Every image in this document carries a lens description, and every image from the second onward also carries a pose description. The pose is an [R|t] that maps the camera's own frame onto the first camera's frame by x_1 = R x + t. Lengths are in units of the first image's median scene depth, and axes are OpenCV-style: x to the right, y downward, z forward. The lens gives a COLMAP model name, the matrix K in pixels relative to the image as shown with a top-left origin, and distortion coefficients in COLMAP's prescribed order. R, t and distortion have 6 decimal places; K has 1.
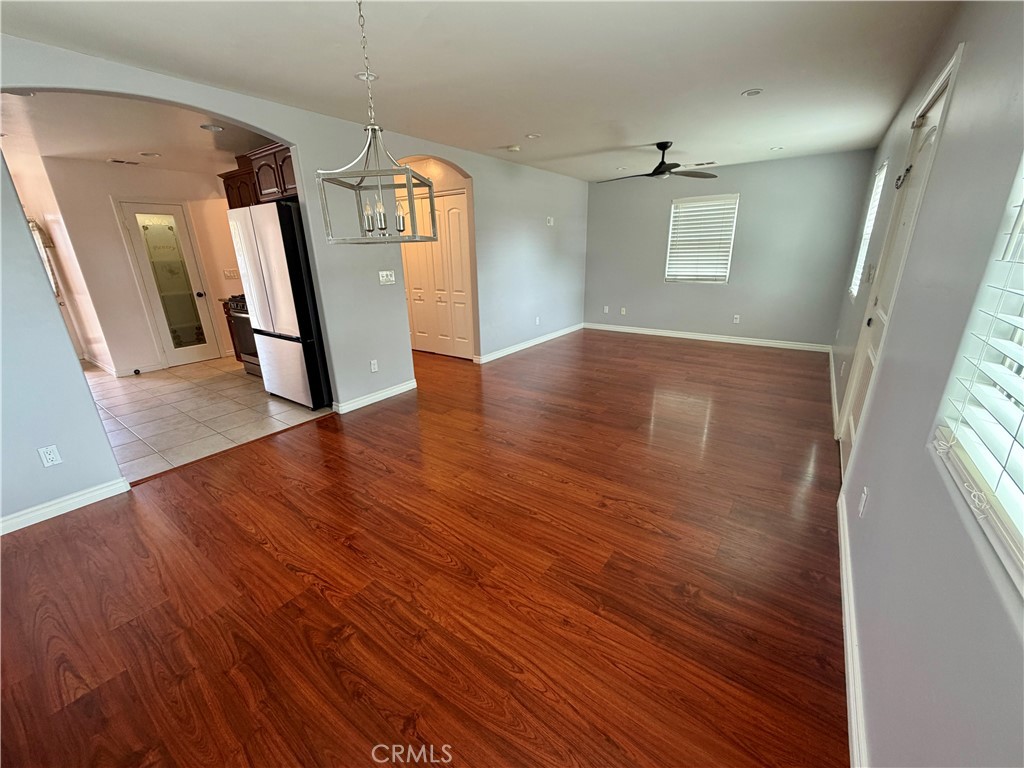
lens RADIAL K [[409.3, 0, 511.0], [0, 409.3, 382.9], [0, 0, 1]] dist [-0.000302, 0.000775]
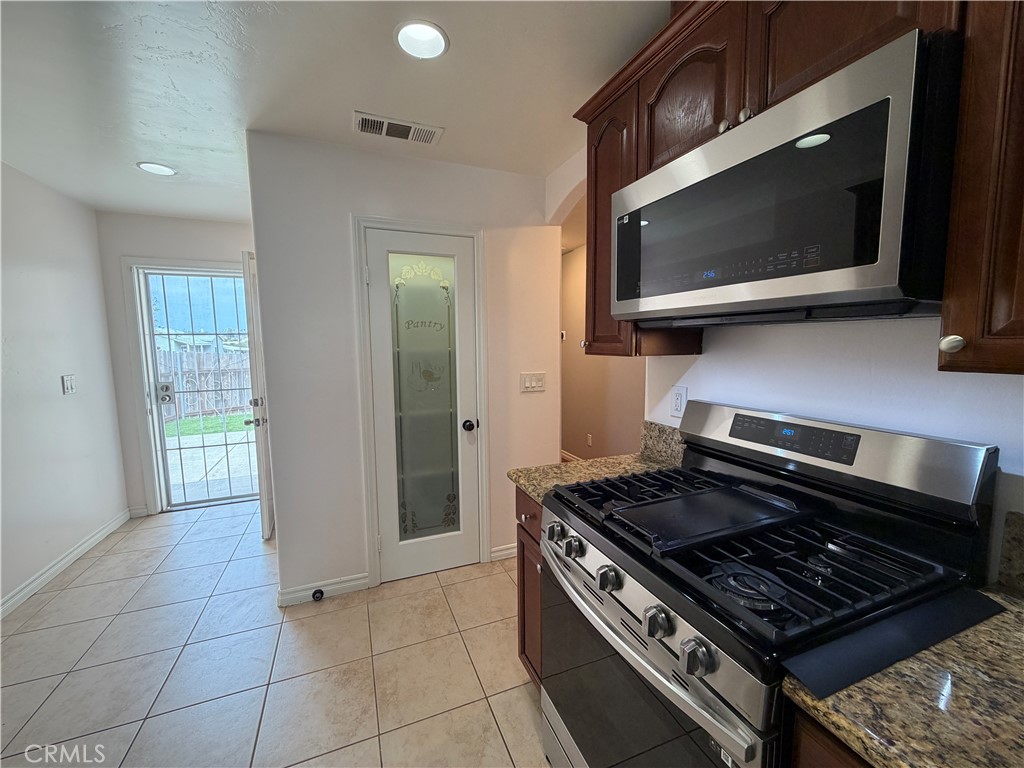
lens RADIAL K [[409.3, 0, 505.1], [0, 409.3, 381.7], [0, 0, 1]] dist [-0.000302, 0.000775]
pose [[0.844207, 0.068002, -0.531686, -0.516748], [-0.178612, 0.970919, -0.159420, -0.208741], [0.505383, 0.229549, 0.831802, 0.670782]]
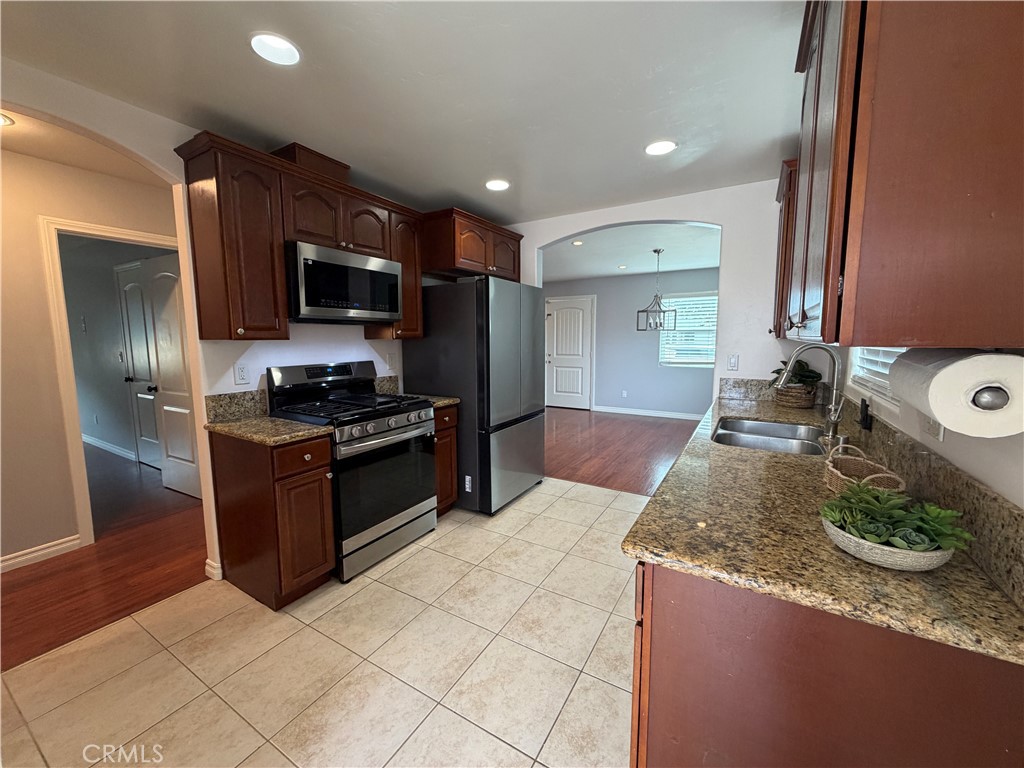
lens RADIAL K [[409.3, 0, 512.1], [0, 409.3, 385.0], [0, 0, 1]] dist [-0.000302, 0.000775]
pose [[-0.095047, -0.090365, 0.991363, -1.042773], [0.320636, 0.940020, 0.116426, -0.212208], [-0.942422, 0.328932, -0.060372, 0.751524]]
